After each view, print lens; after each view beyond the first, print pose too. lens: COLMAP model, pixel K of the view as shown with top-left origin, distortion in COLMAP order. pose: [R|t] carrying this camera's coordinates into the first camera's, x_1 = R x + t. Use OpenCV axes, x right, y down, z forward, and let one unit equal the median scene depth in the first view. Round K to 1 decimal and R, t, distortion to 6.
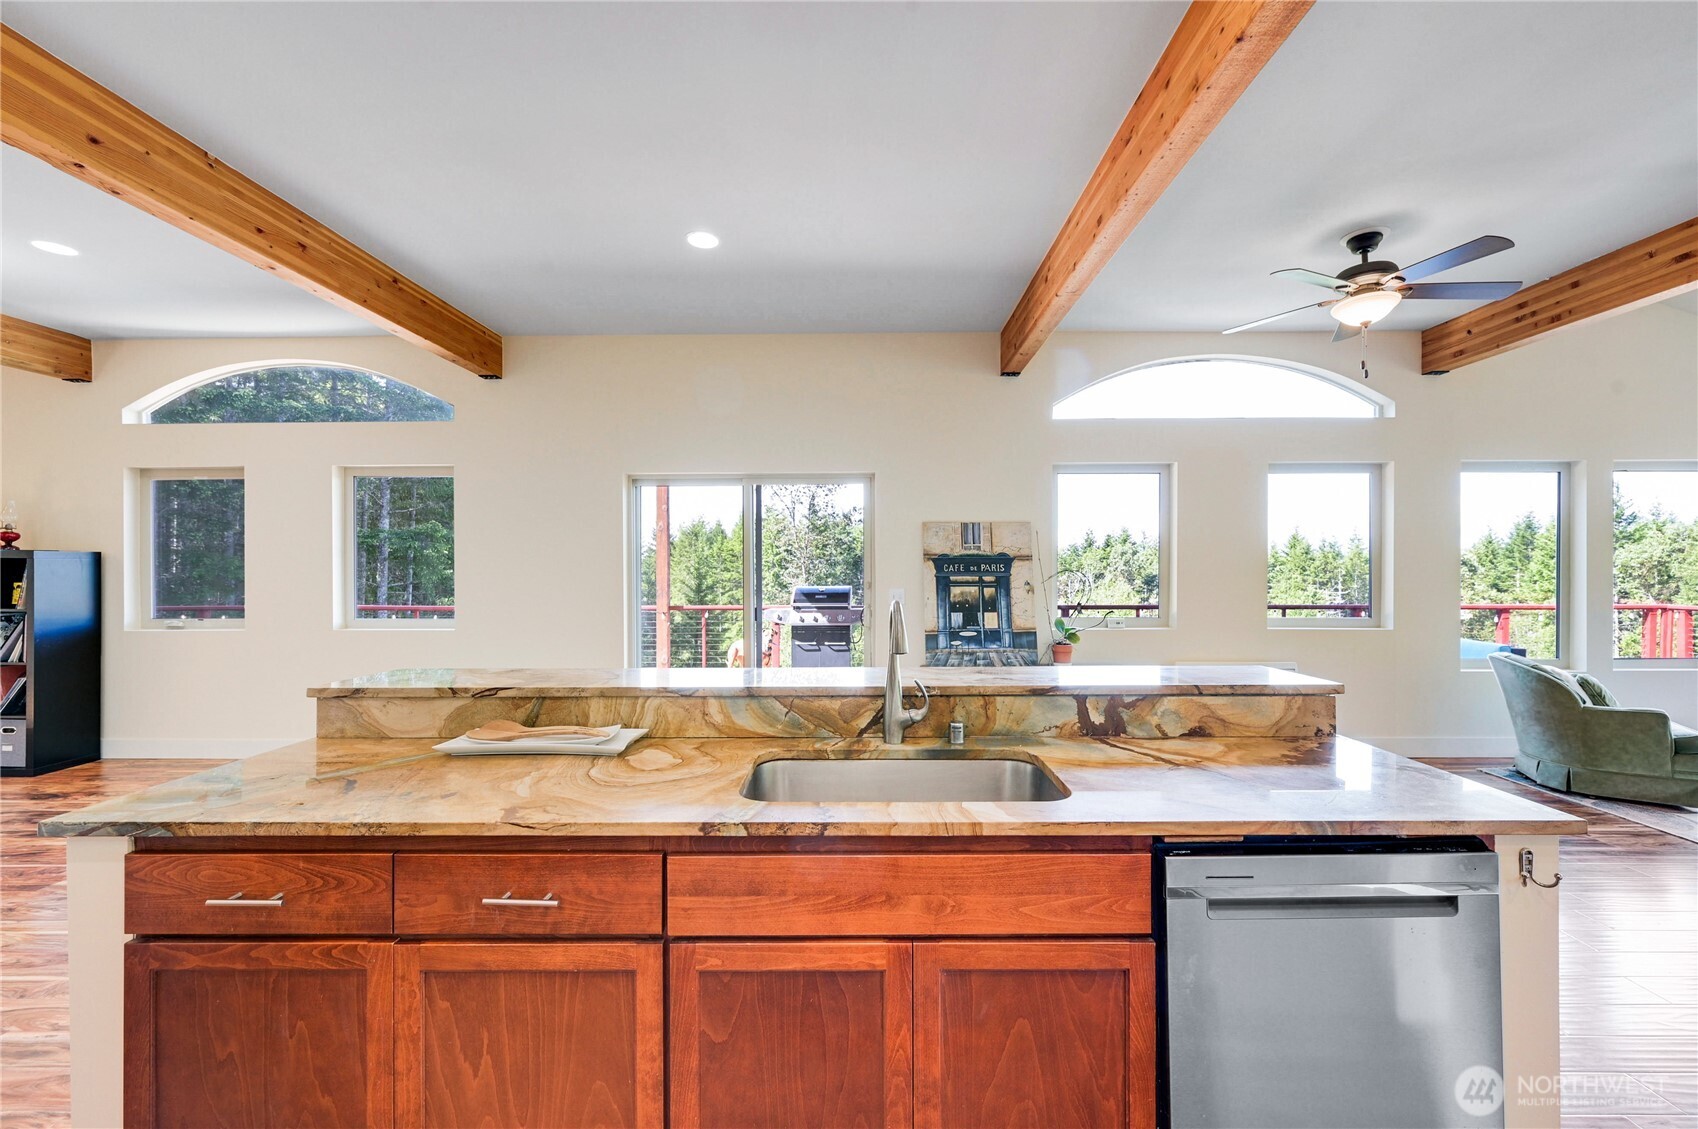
lens RADIAL K [[687.2, 0, 837.3], [0, 687.2, 566.3], [0, 0, 1]] dist [-0.001063, 0.000192]
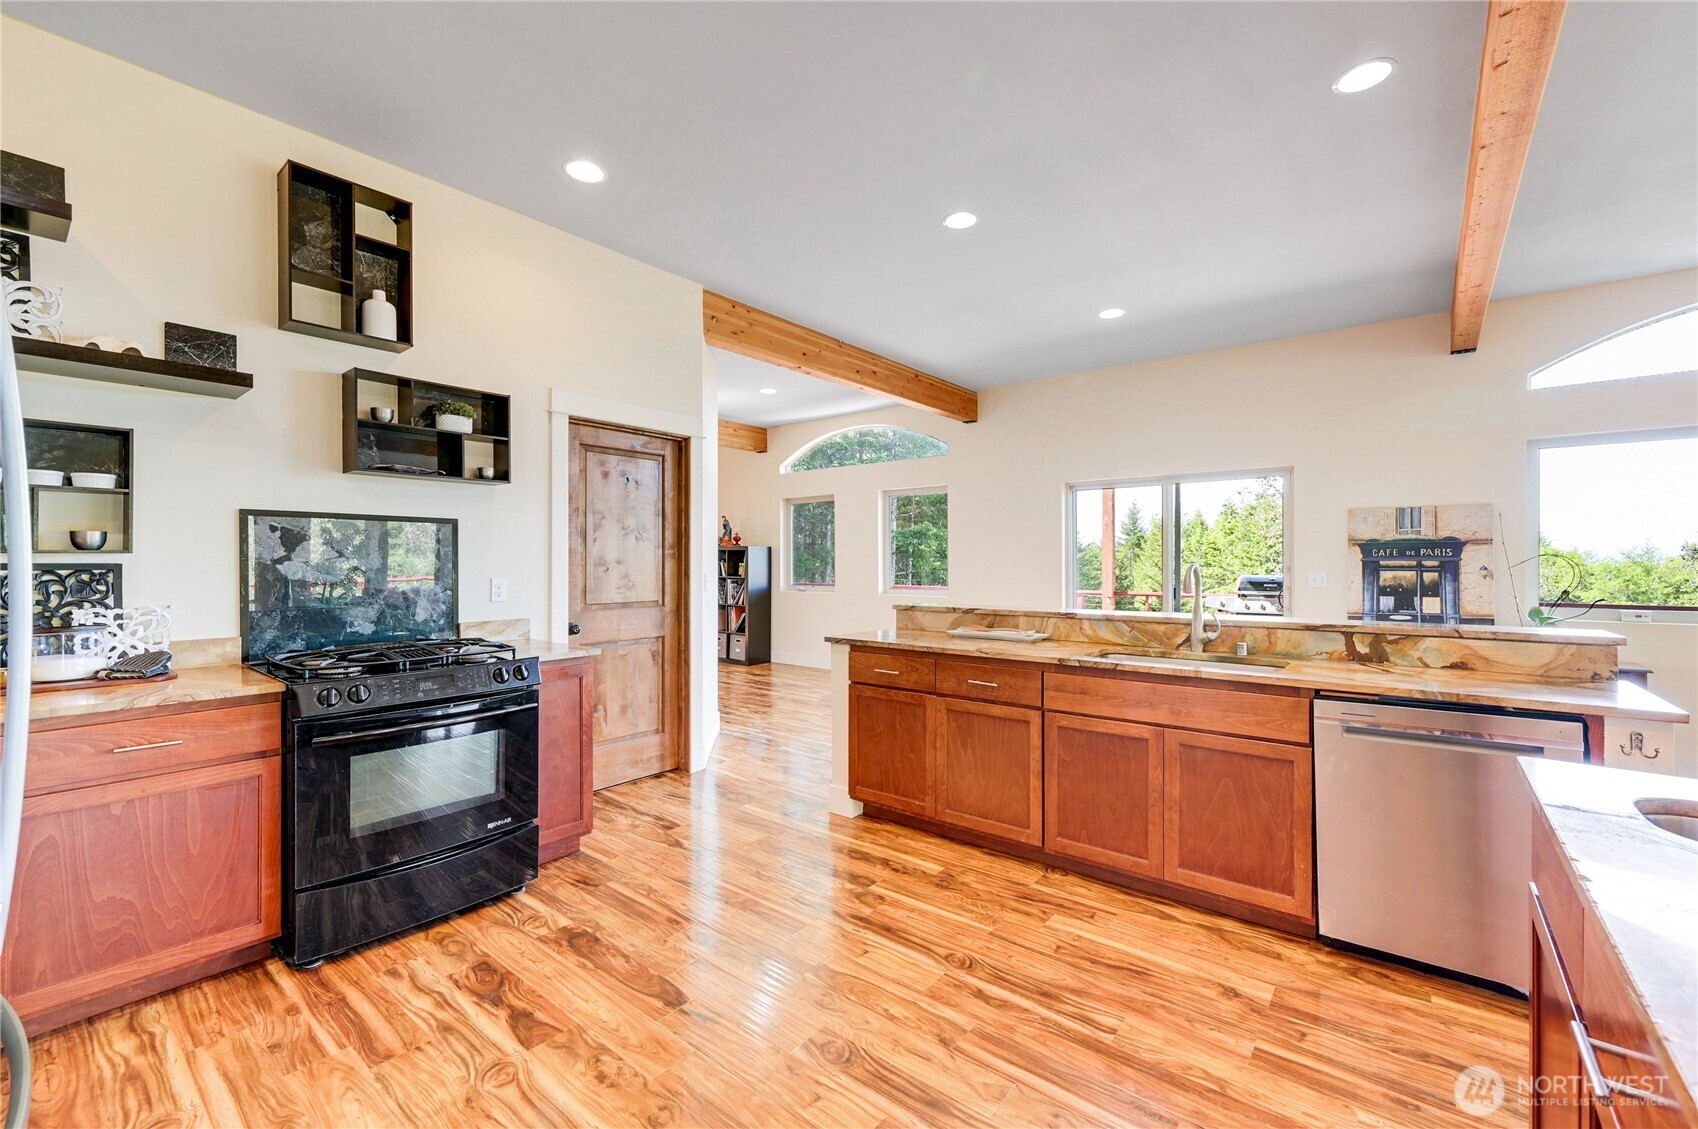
lens RADIAL K [[682.5, 0, 833.5], [0, 682.5, 565.1], [0, 0, 1]] dist [0.008978, -0.000130]
pose [[0.788661, 0.005008, -0.614808, 0.216349], [-0.001680, 0.999981, 0.005990, 0.023092], [0.614826, -0.003691, 0.788654, -0.438847]]
